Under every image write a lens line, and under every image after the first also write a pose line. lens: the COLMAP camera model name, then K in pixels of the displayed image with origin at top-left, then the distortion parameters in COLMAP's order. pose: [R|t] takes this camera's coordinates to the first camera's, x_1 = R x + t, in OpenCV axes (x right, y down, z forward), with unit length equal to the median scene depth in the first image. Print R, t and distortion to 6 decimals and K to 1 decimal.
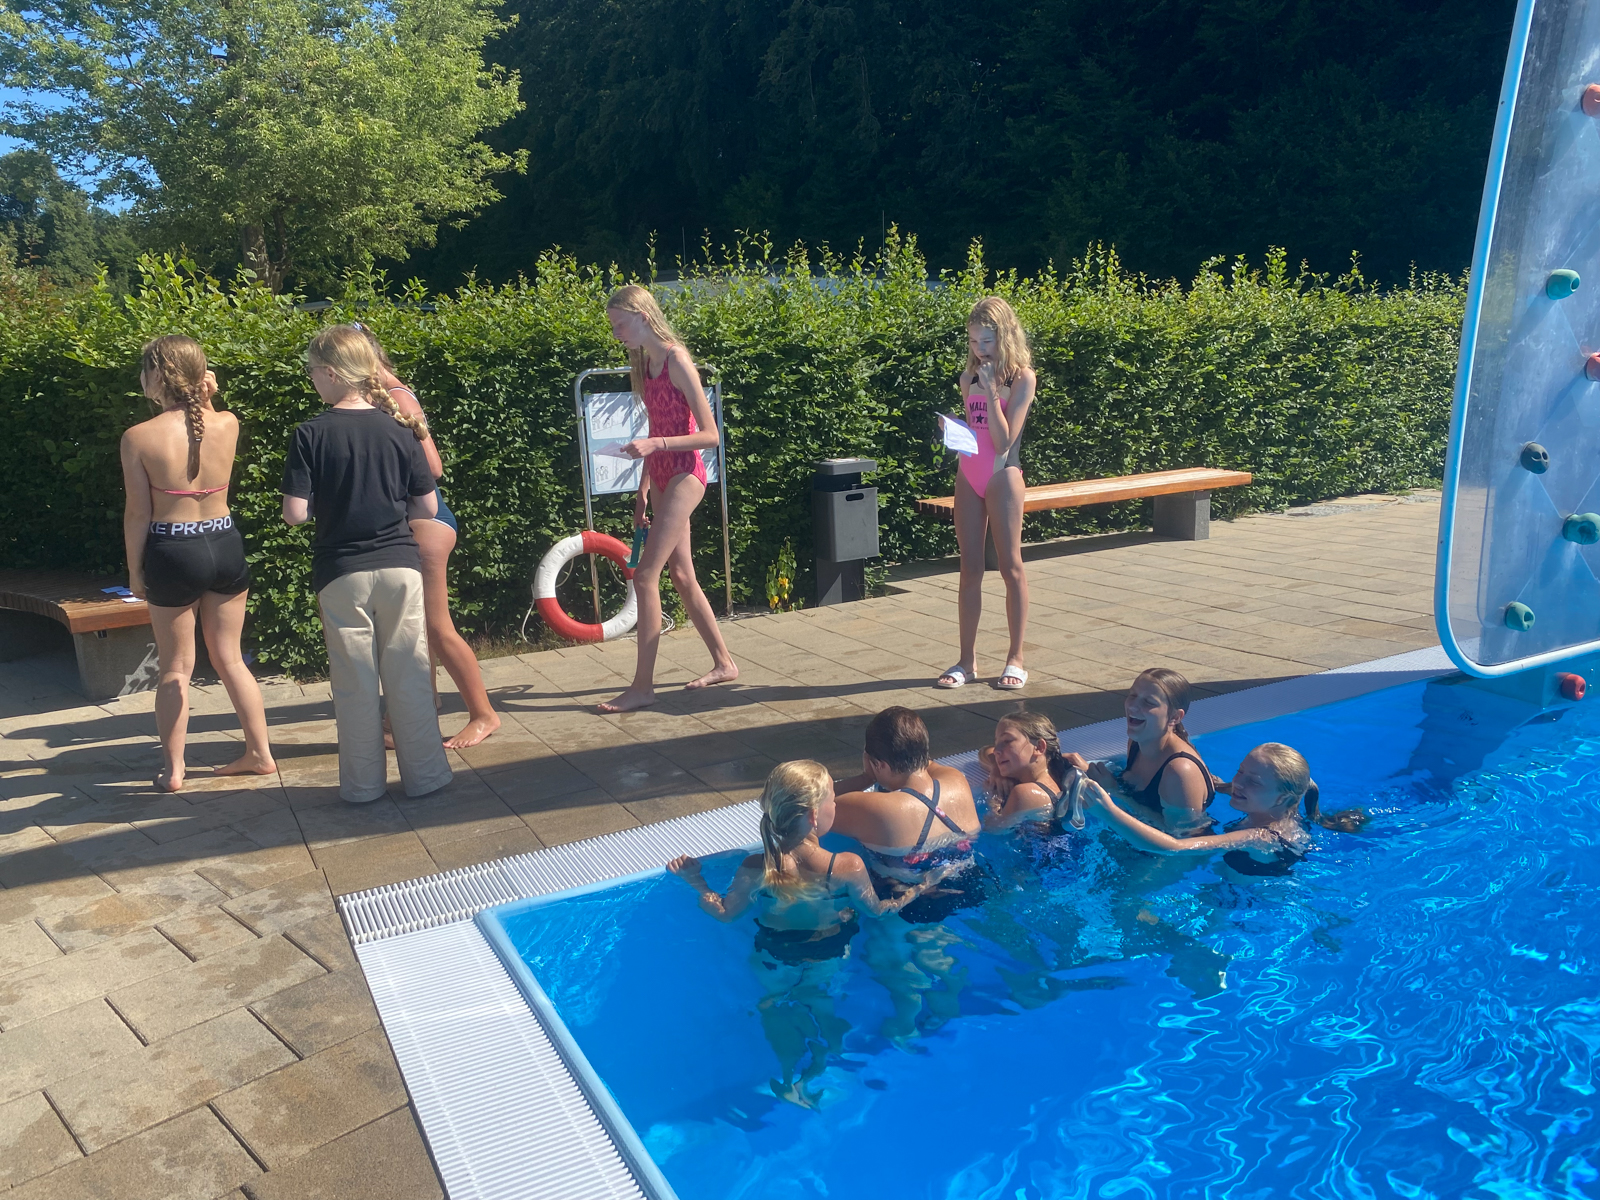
lens RADIAL K [[1194.3, 0, 808.6], [0, 1194.3, 591.6], [0, 0, 1]] dist [0.033494, -0.033829]
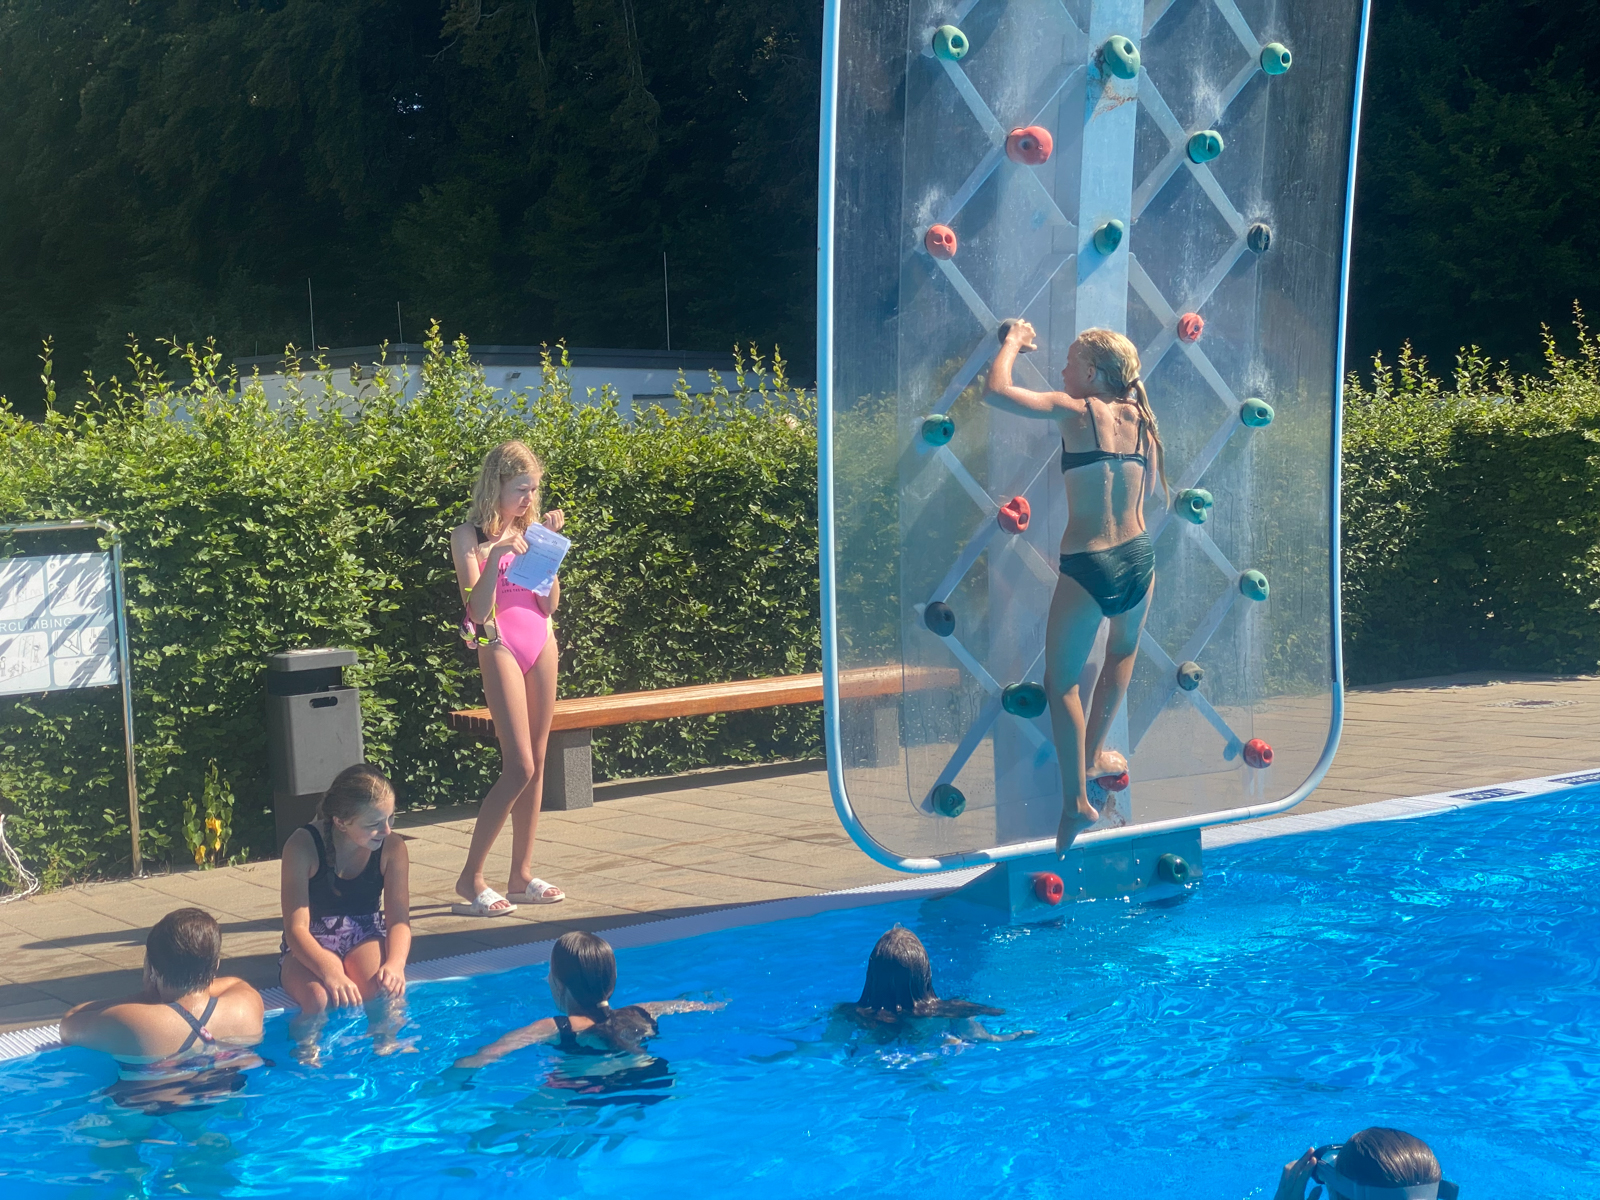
lens RADIAL K [[2332.2, 0, 791.3], [0, 2332.2, 595.6], [0, 0, 1]] dist [0.156071, 0.000000]
pose [[0.997131, -0.010852, 0.074912, 0.194197], [0.022267, 0.987933, -0.153276, 0.071956], [-0.072345, 0.154504, 0.985340, -0.374476]]
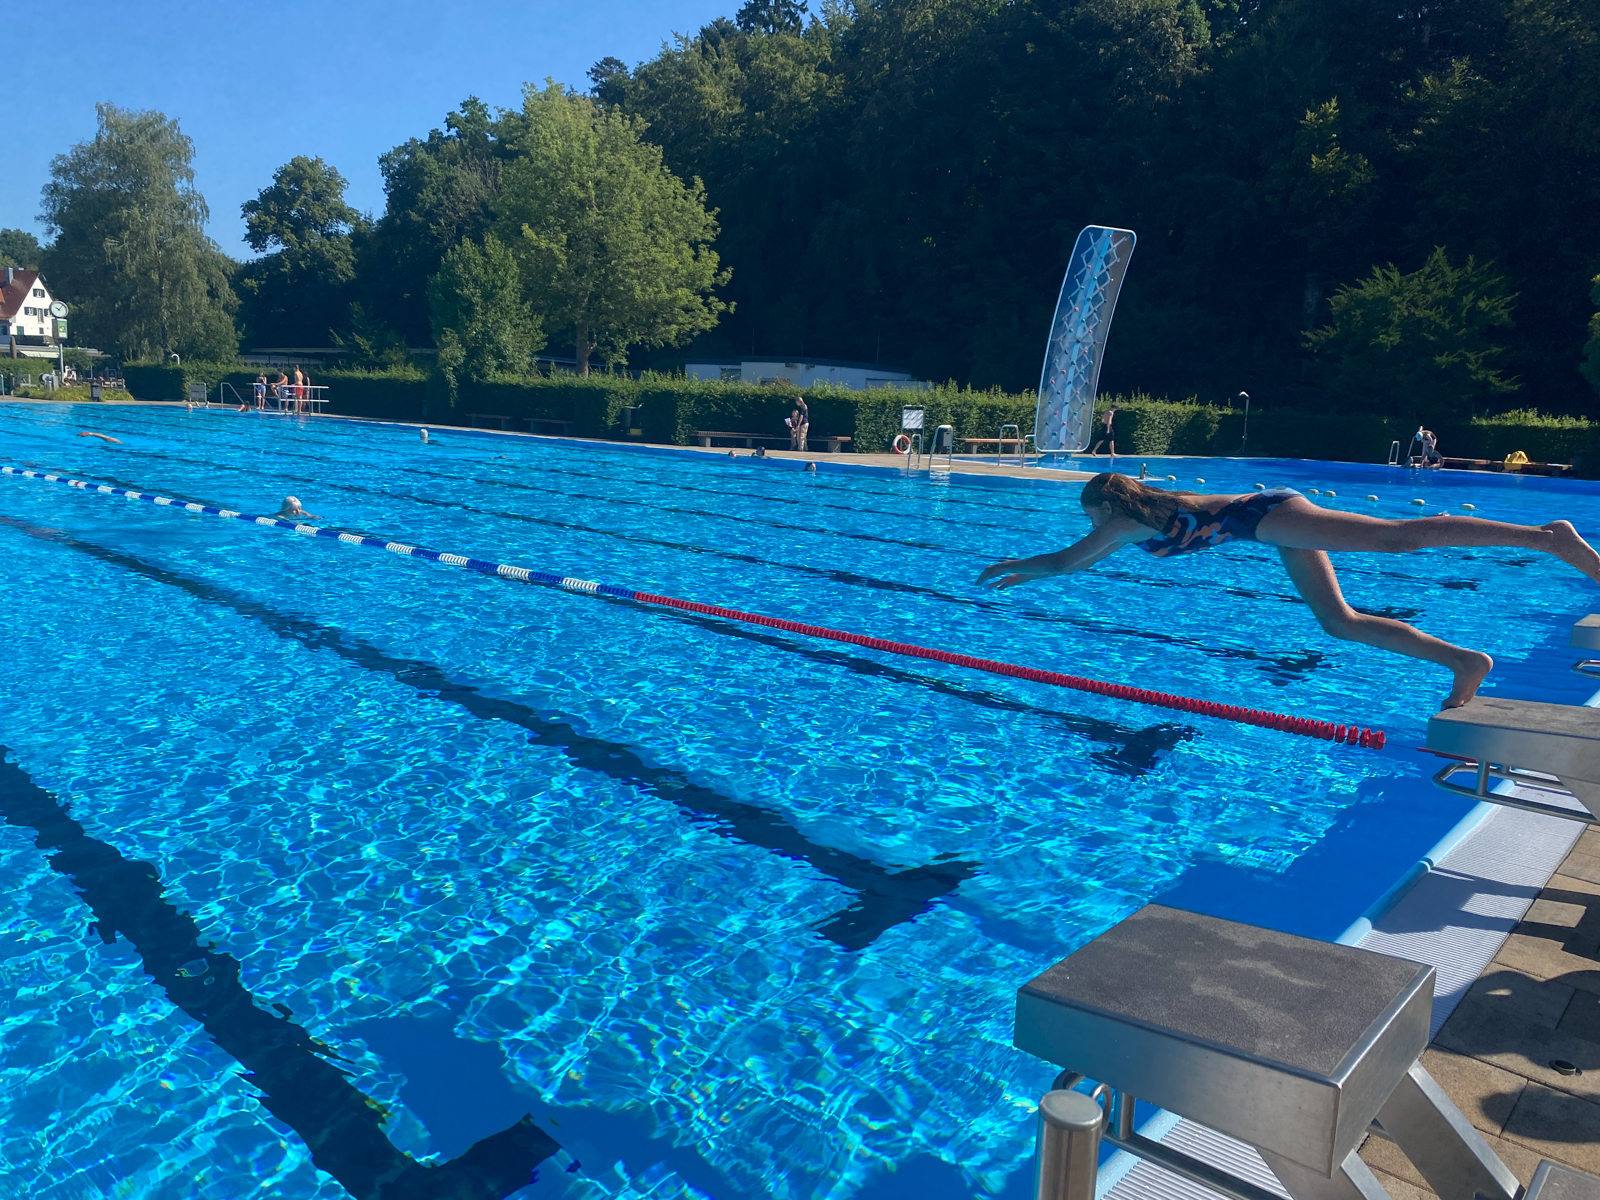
lens RADIAL K [[1194.3, 0, 806.6], [0, 1194.3, 603.7], [0, 0, 1]] dist [0.033494, -0.033829]
pose [[0.994729, 0.060800, 0.082566, -0.858902], [-0.057286, 0.997375, -0.044290, 0.830426], [-0.085042, 0.039327, 0.995601, -3.673080]]
